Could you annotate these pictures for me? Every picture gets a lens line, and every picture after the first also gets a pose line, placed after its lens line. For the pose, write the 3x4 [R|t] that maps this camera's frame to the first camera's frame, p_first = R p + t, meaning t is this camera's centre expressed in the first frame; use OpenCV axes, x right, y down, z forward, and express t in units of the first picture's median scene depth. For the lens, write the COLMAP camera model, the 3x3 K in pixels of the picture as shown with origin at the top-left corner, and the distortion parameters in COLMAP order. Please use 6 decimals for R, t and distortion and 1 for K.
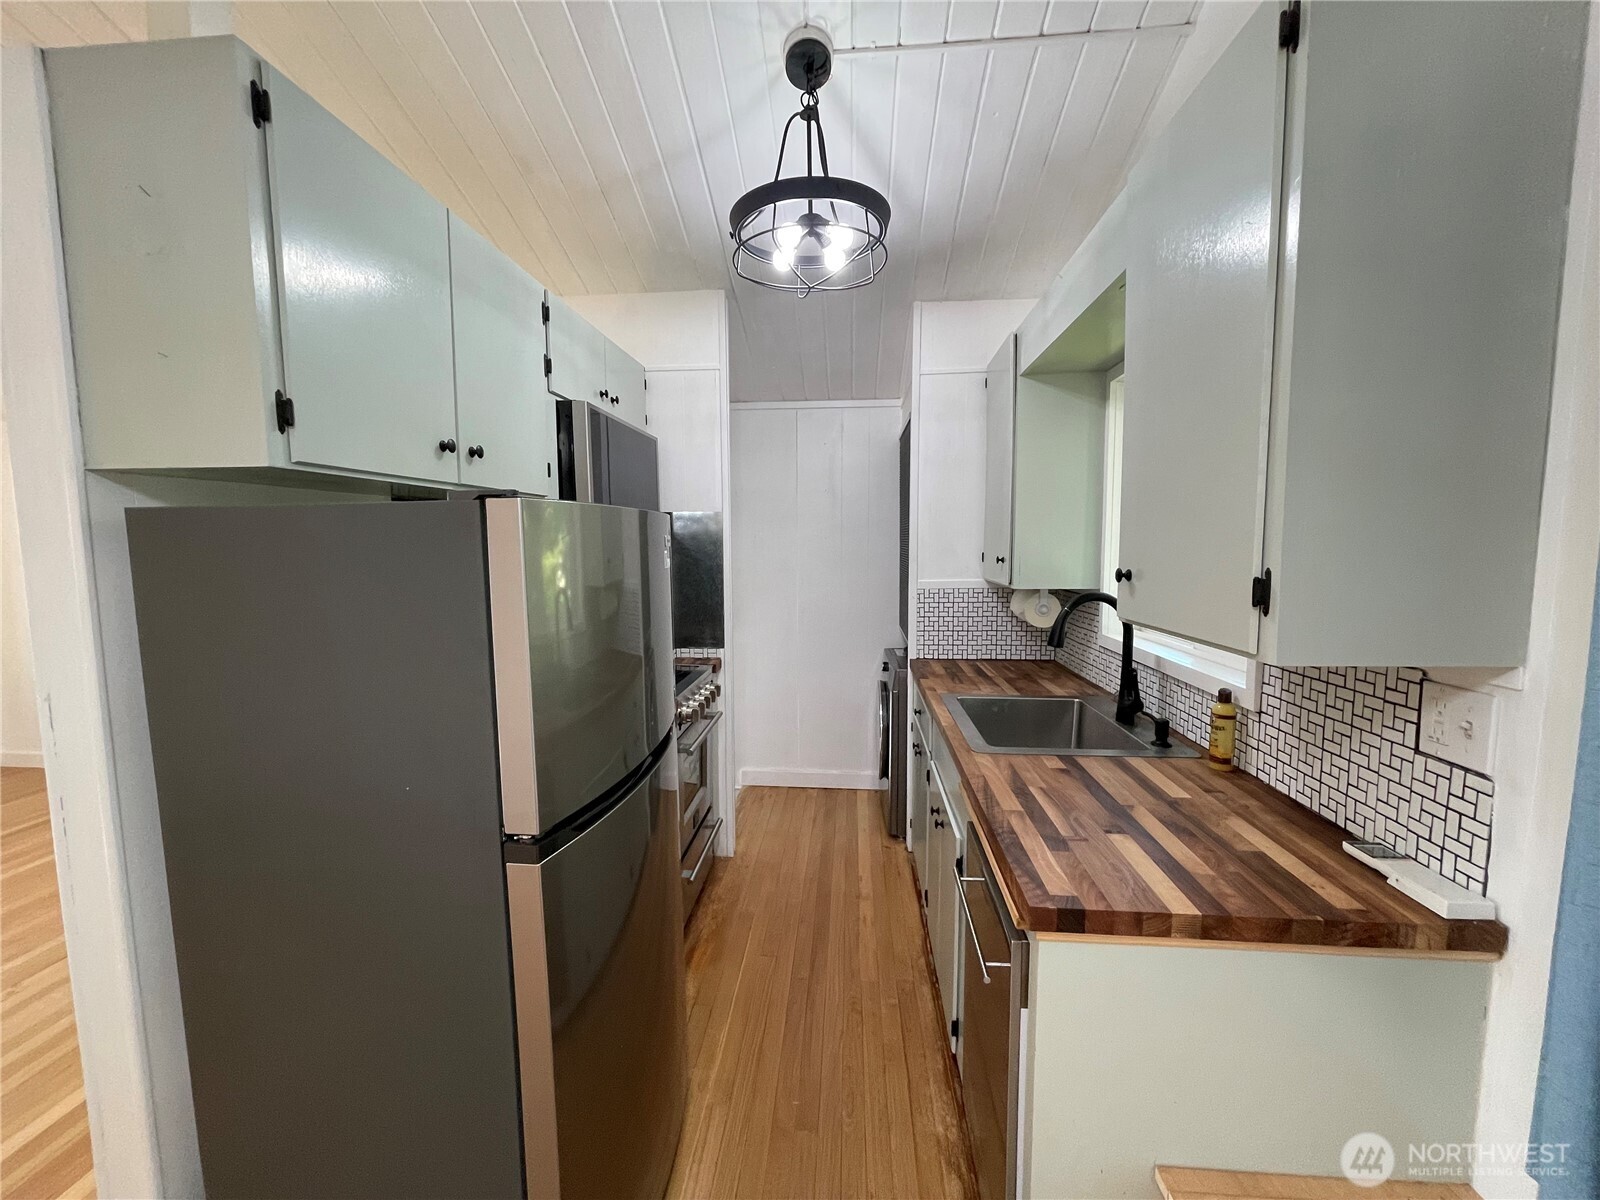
lens RADIAL K [[649.5, 0, 791.1], [0, 649.5, 601.8], [0, 0, 1]] dist [-0.004004, 0.000114]
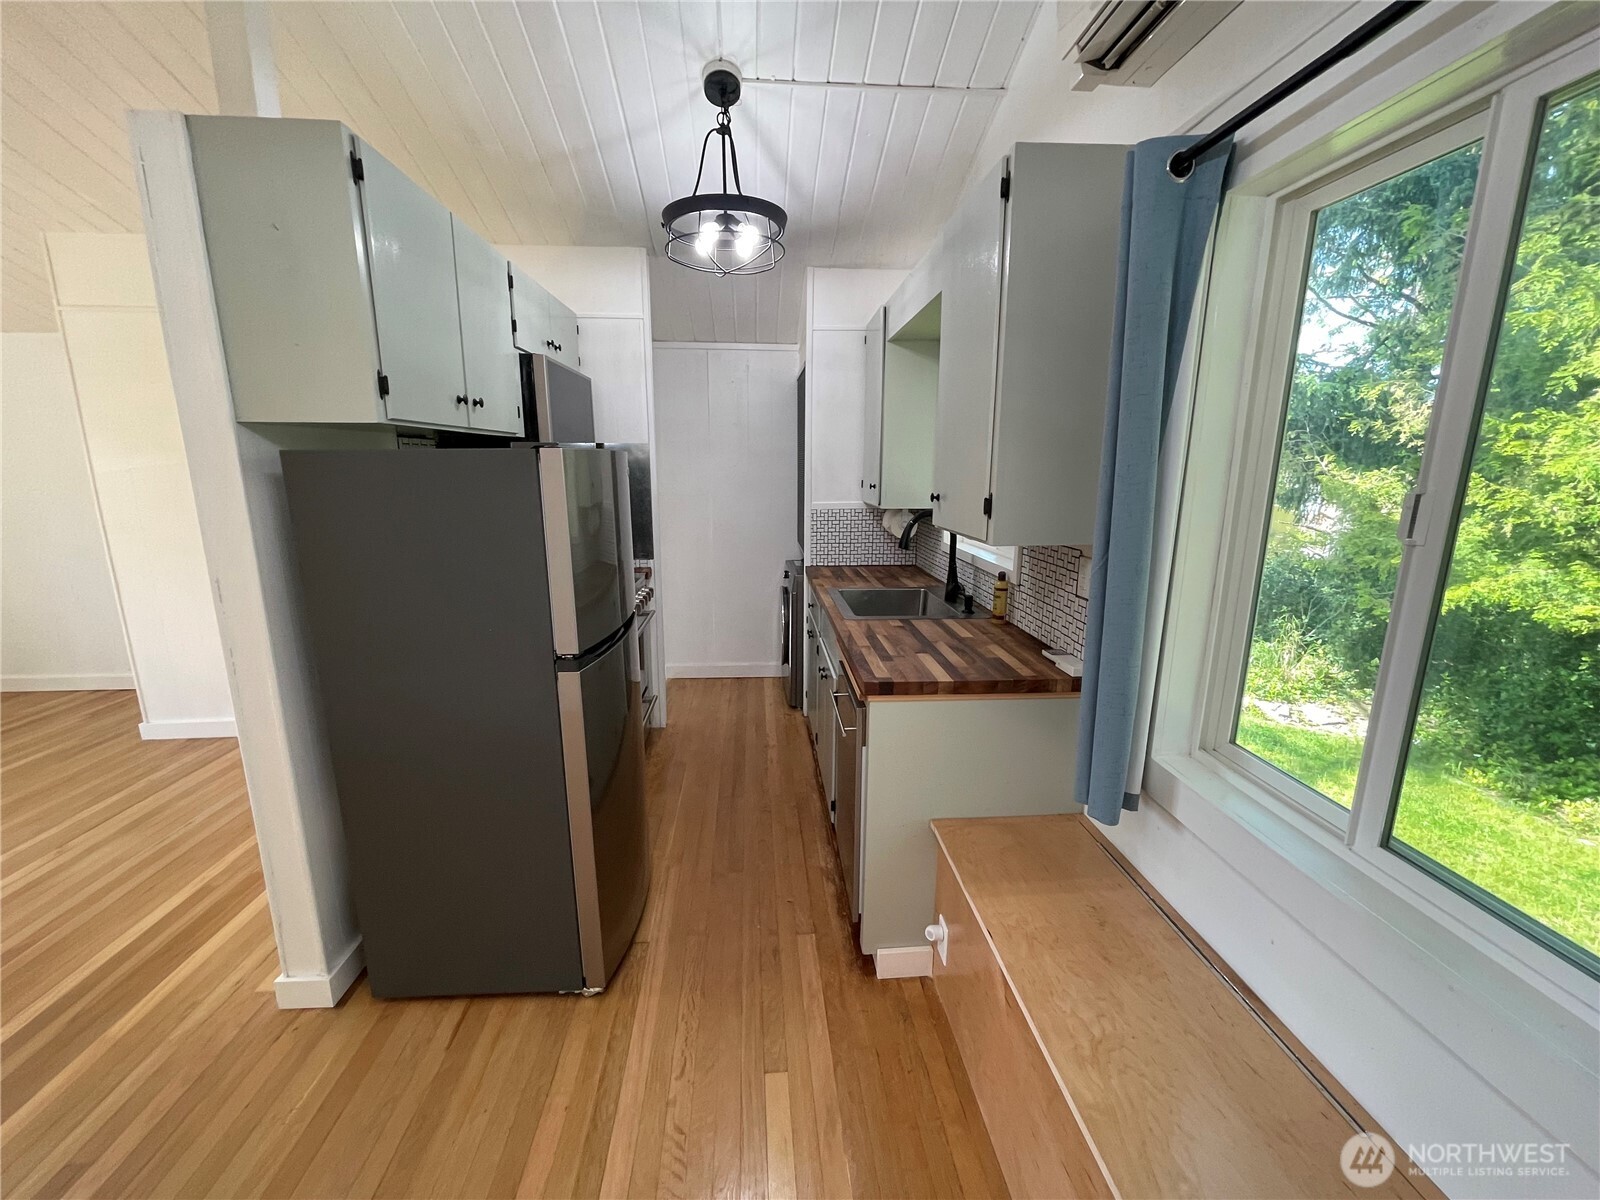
lens RADIAL K [[649.5, 0, 791.1], [0, 649.5, 601.8], [0, 0, 1]] dist [-0.004004, 0.000114]
pose [[0.988670, -0.022382, 0.148429, -0.050272], [0.005136, 0.993286, 0.115573, 0.019513], [-0.150019, -0.113502, 0.982146, -0.372759]]
